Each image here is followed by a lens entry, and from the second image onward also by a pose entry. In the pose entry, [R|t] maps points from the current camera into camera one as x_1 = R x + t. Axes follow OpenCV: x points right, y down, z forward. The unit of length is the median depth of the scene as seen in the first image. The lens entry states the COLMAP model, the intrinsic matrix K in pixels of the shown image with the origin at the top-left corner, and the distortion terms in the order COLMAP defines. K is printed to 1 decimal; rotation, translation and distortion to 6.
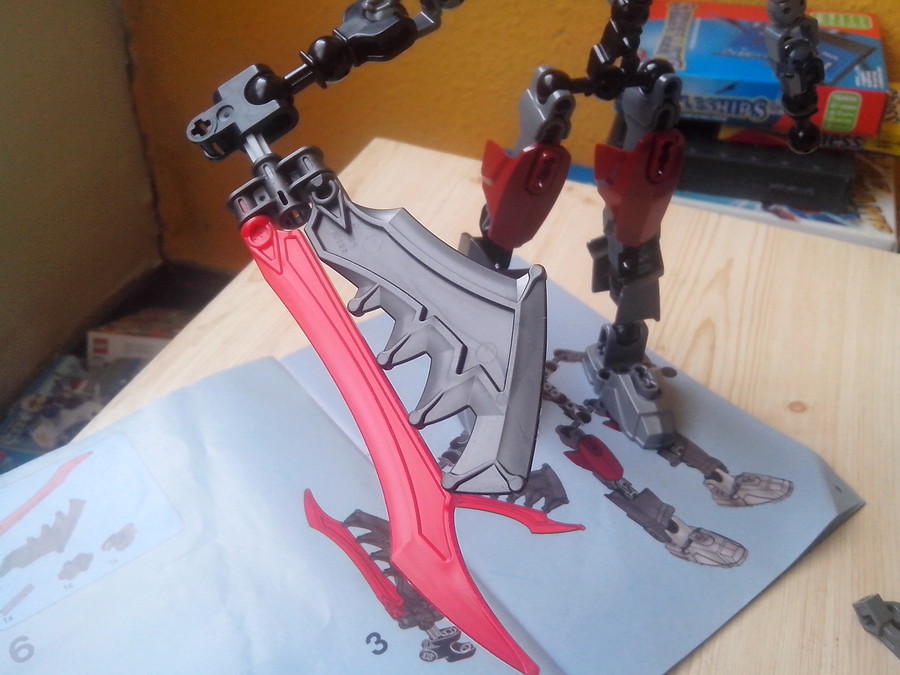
lens RADIAL K [[883.3, 0, 449.8], [0, 883.3, 329.4], [0, 0, 1]] dist [0.053550, -0.163146]
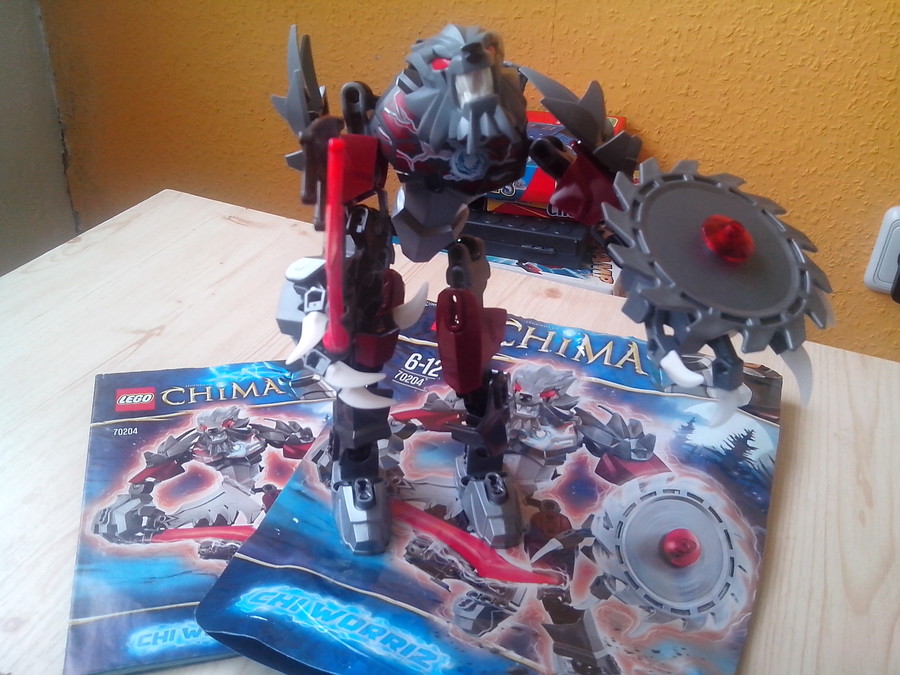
lens RADIAL K [[869.7, 0, 452.3], [0, 869.7, 326.9], [0, 0, 1]] dist [0.060051, -0.125786]
pose [[0.999556, 0.023124, -0.018812, 0.277291], [-0.025416, 0.990855, -0.132516, 0.113366], [0.015576, 0.132935, 0.991002, -0.203569]]
